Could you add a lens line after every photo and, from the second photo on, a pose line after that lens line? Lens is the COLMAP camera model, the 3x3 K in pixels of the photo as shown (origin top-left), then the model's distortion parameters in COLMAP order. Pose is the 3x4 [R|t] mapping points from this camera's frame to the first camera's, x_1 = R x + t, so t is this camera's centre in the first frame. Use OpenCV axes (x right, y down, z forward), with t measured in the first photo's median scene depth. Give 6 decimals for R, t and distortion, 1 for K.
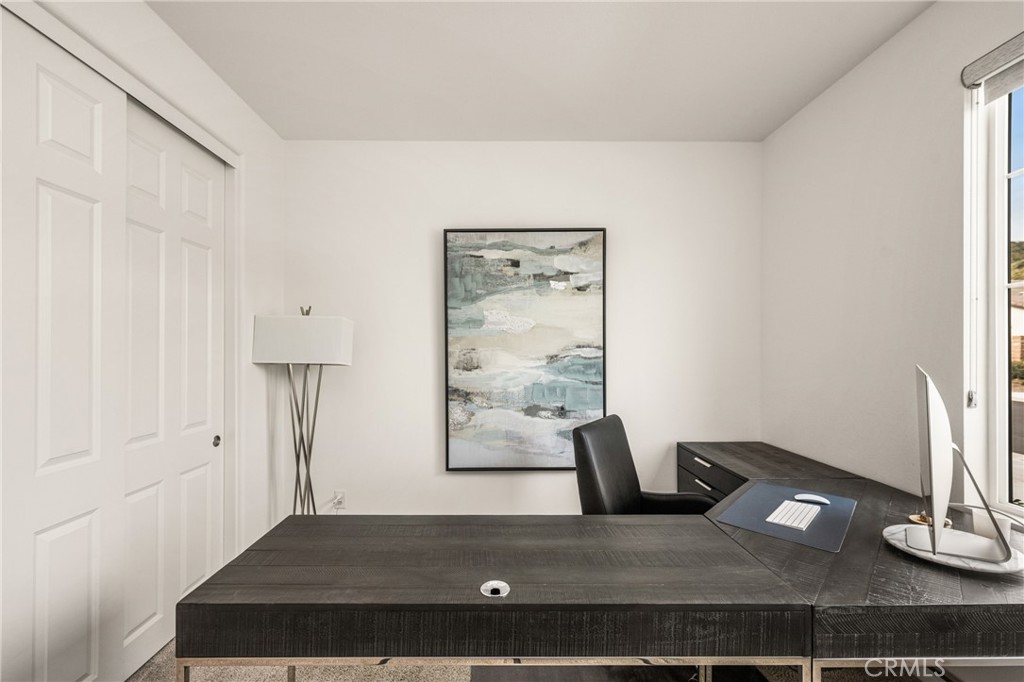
lens RADIAL K [[449.0, 0, 509.6], [0, 449.0, 342.8], [0, 0, 1]] dist [0.010908, -0.000427]
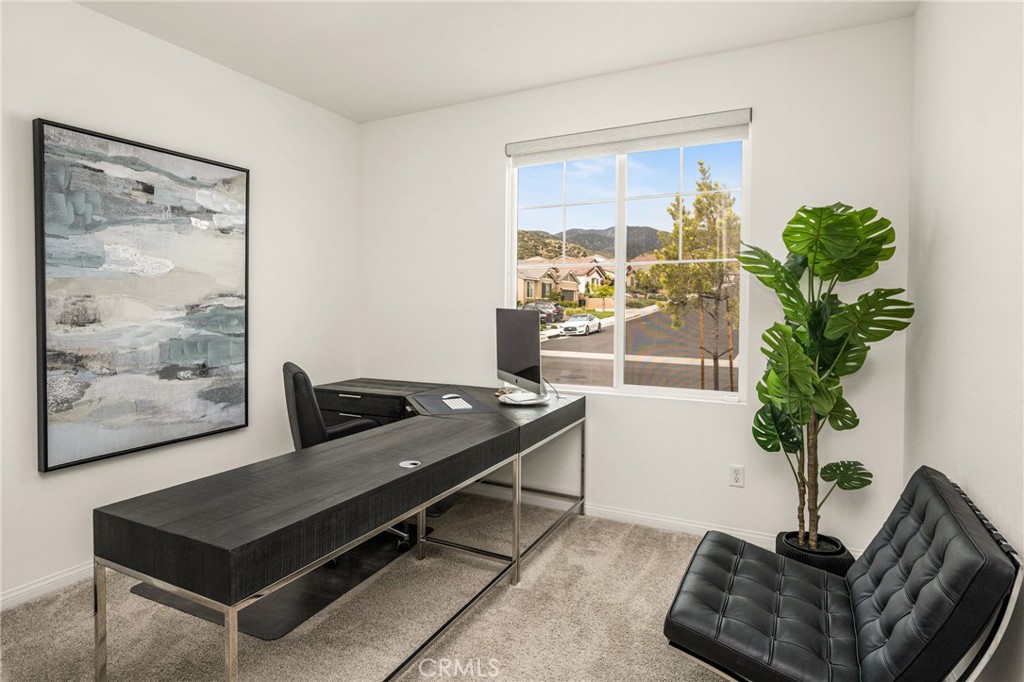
lens RADIAL K [[544.8, 0, 513.7], [0, 544.8, 313.5], [0, 0, 1]] dist [-0.006965, -0.000809]
pose [[0.455179, -0.010688, 0.890336, -0.548540], [-0.009071, 0.999820, 0.016639, 0.021400], [-0.890354, -0.015650, 0.455001, -0.013820]]
